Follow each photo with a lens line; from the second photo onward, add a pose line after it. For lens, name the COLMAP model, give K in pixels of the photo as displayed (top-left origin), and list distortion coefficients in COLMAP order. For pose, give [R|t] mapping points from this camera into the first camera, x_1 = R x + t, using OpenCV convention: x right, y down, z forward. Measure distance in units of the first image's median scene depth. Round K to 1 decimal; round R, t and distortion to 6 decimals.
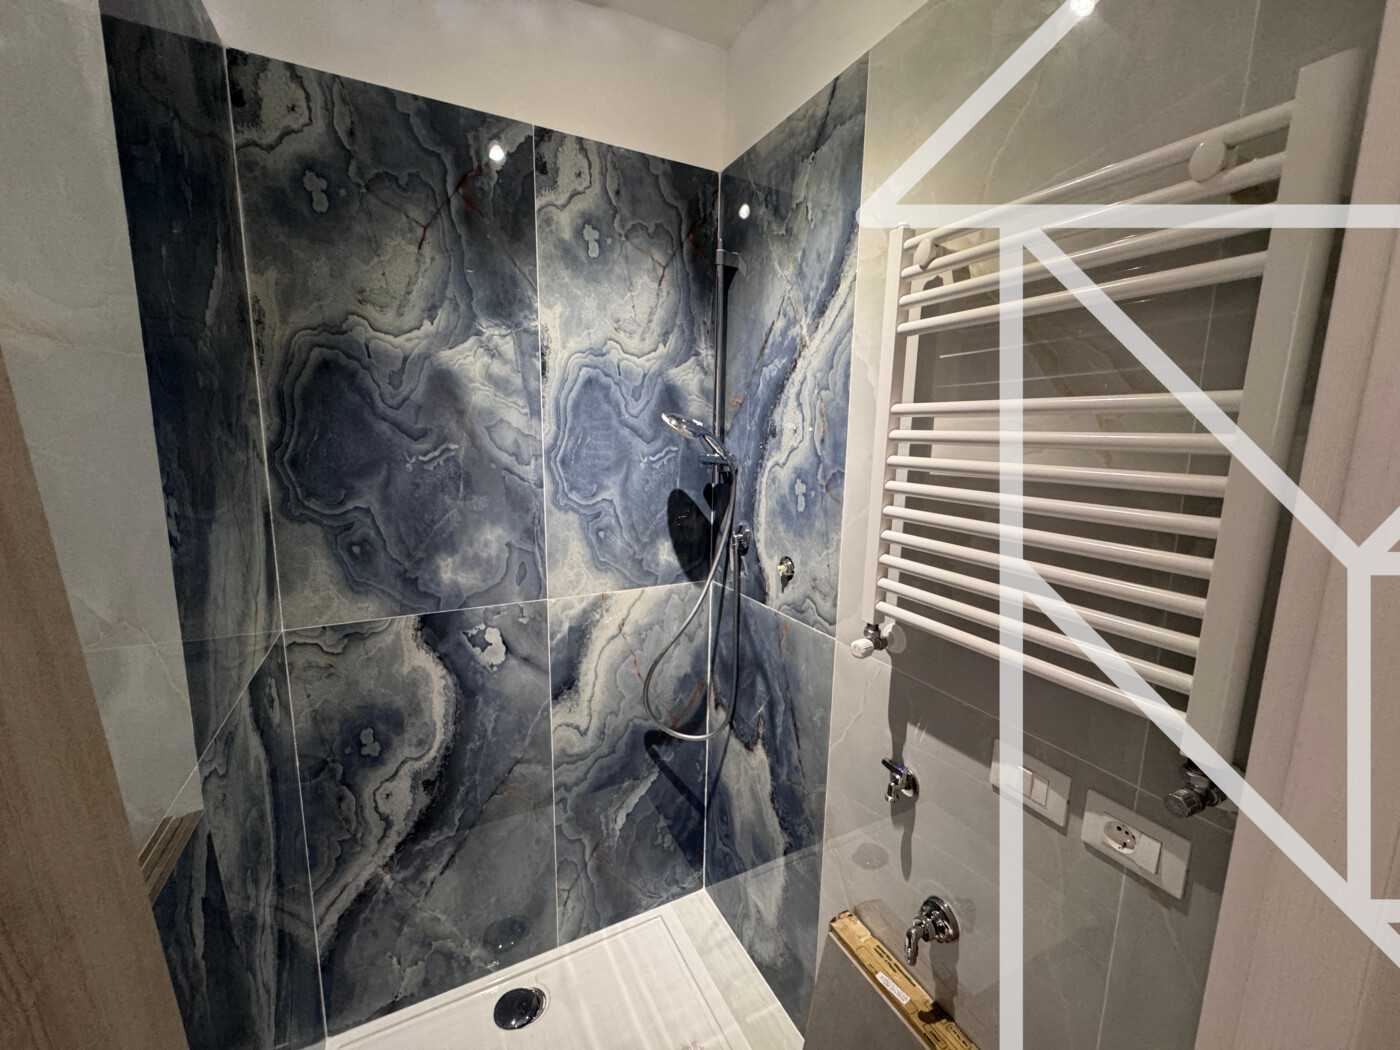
lens RADIAL K [[556.7, 0, 699.7], [0, 556.7, 527.0], [0, 0, 1]] dist [-0.000338, -0.000881]
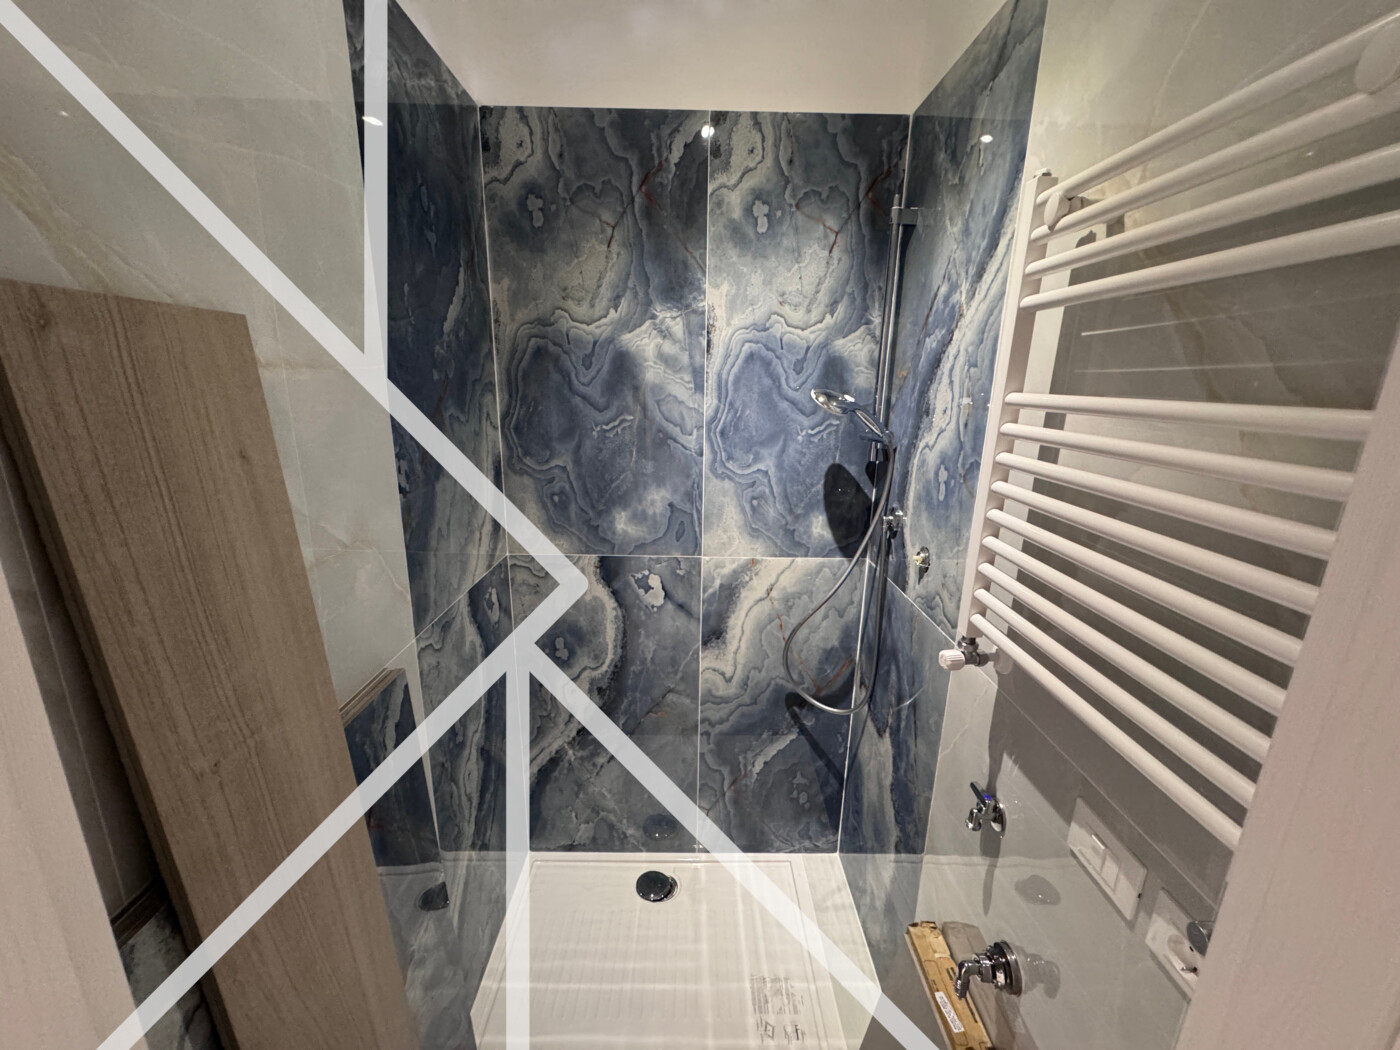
lens RADIAL K [[556.7, 0, 703.3], [0, 556.7, 526.7], [0, 0, 1]] dist [-0.000338, -0.000881]
pose [[0.894249, 0.112734, -0.433139, 0.225156], [-0.075967, 0.991948, 0.101336, -0.046783], [0.441075, -0.057715, 0.895613, 0.007510]]
